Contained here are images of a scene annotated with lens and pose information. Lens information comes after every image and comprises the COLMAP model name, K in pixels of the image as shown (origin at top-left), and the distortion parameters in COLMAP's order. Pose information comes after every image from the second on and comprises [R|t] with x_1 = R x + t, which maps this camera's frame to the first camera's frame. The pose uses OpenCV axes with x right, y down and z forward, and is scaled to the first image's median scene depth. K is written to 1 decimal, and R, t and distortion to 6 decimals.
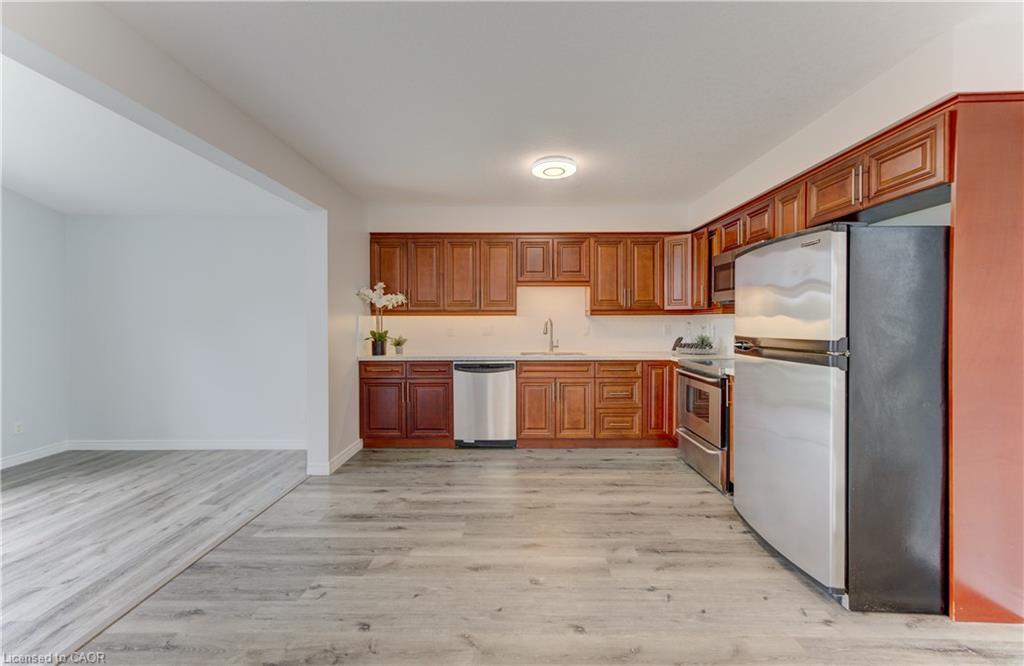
lens RADIAL K [[440.6, 0, 511.6], [0, 440.6, 324.7], [0, 0, 1]] dist [0.007094, 0.002361]
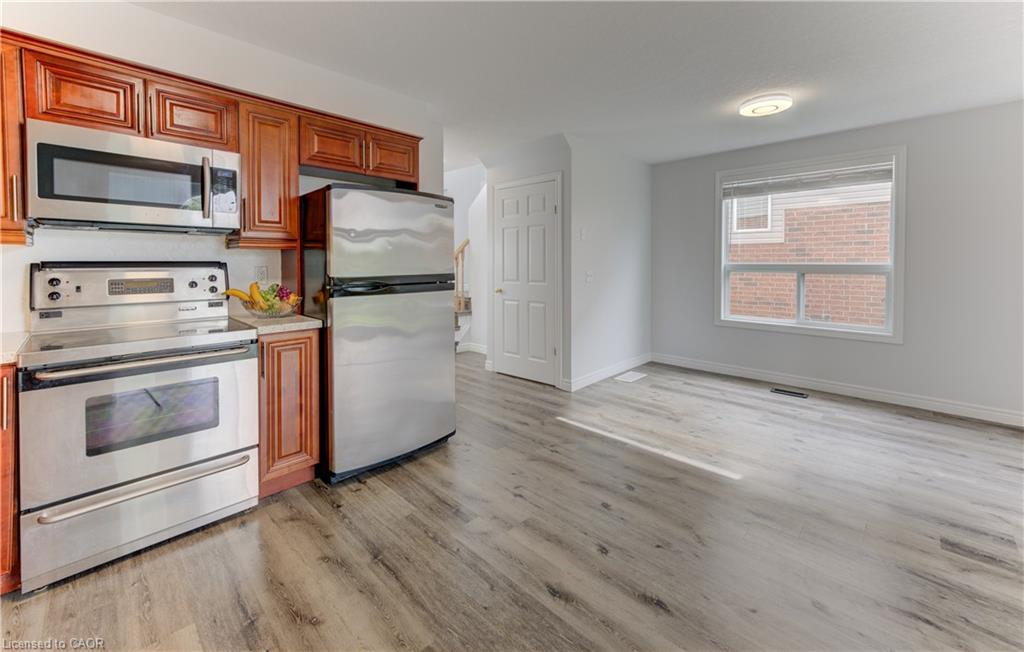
lens RADIAL K [[418.8, 0, 508.9], [0, 418.8, 268.9], [0, 0, 1]] dist [0.009142, 0.000651]
pose [[-0.740897, -0.011863, 0.671514, -0.194361], [0.003766, 0.999755, 0.021818, -0.005926], [-0.671608, 0.018693, -0.740670, 0.910876]]
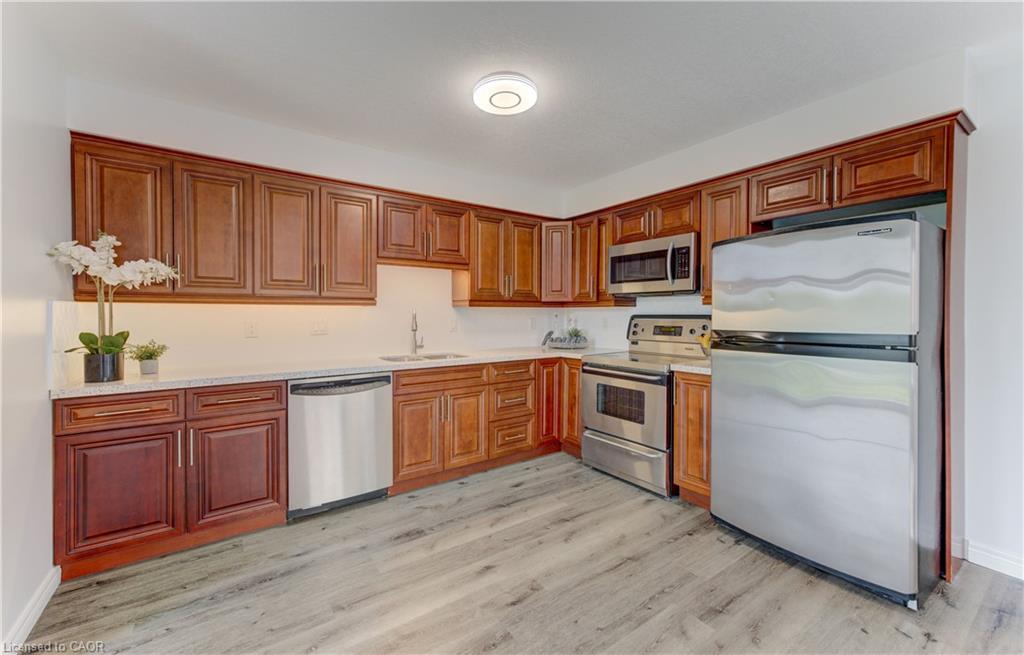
lens RADIAL K [[418.8, 0, 516.6], [0, 418.8, 316.9], [0, 0, 1]] dist [0.009142, 0.000651]
pose [[0.797934, -0.002722, 0.602739, -0.231500], [0.003061, 0.999995, 0.000465, -0.002551], [-0.602737, 0.001474, 0.797938, 0.361518]]
